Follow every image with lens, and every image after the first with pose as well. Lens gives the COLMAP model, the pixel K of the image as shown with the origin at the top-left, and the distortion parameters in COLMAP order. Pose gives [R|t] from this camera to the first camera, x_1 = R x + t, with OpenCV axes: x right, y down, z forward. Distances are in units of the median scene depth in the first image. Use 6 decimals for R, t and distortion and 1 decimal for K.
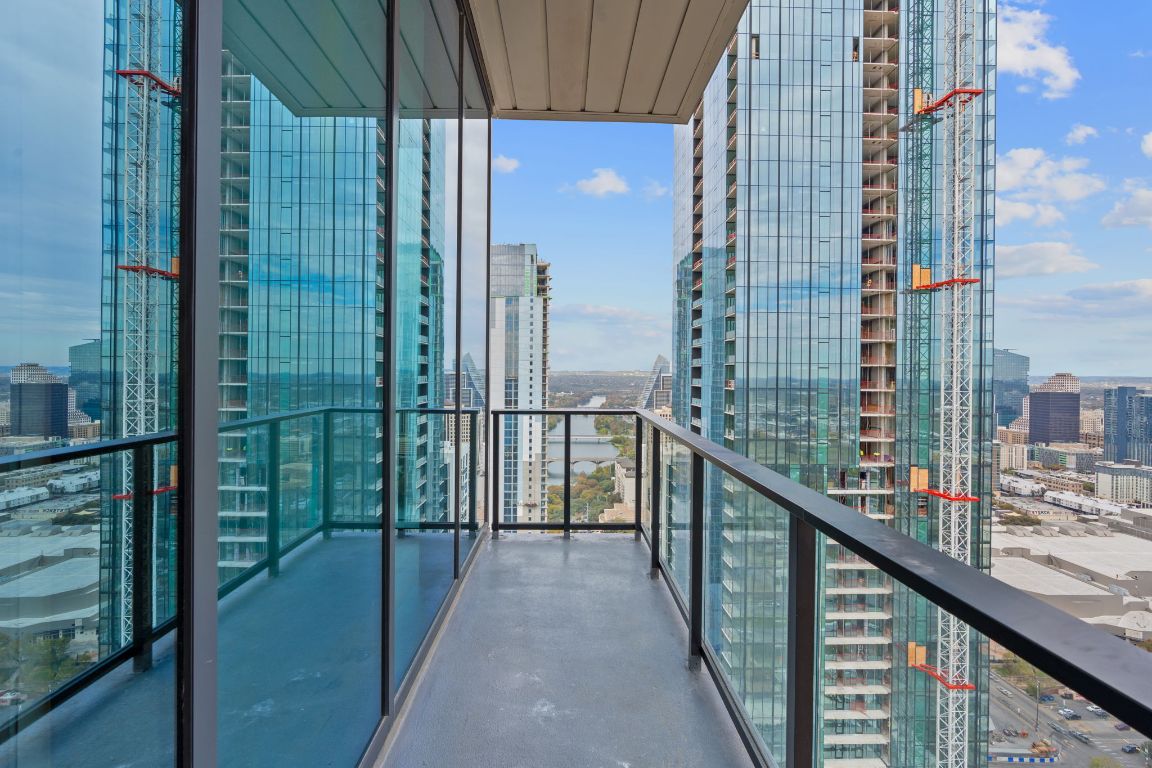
lens RADIAL K [[525.6, 0, 577.1], [0, 525.6, 378.5], [0, 0, 1]] dist [0.002103, 0.001620]
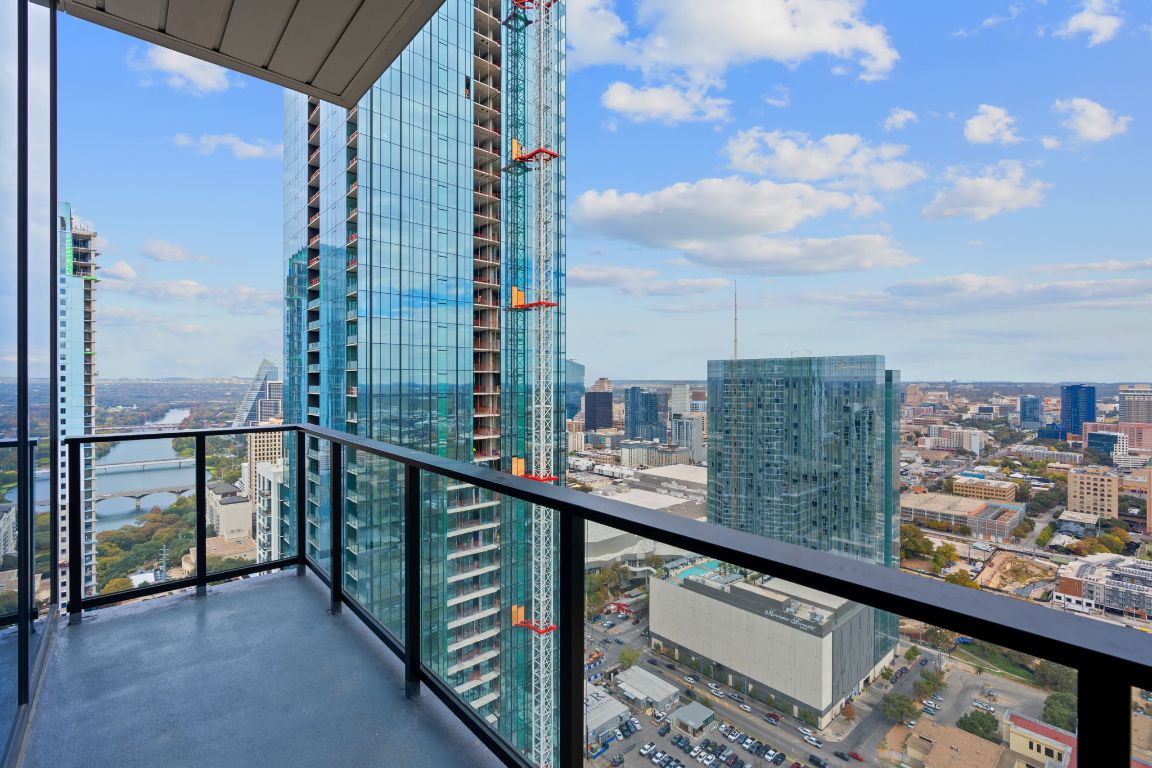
lens RADIAL K [[525.6, 0, 576.5], [0, 525.6, 381.5], [0, 0, 1]] dist [0.002103, 0.001620]
pose [[0.771025, -0.010614, 0.636716, -0.113258], [0.014827, 0.999889, -0.001287, 0.000896], [-0.636632, 0.010433, 0.771097, 0.072187]]
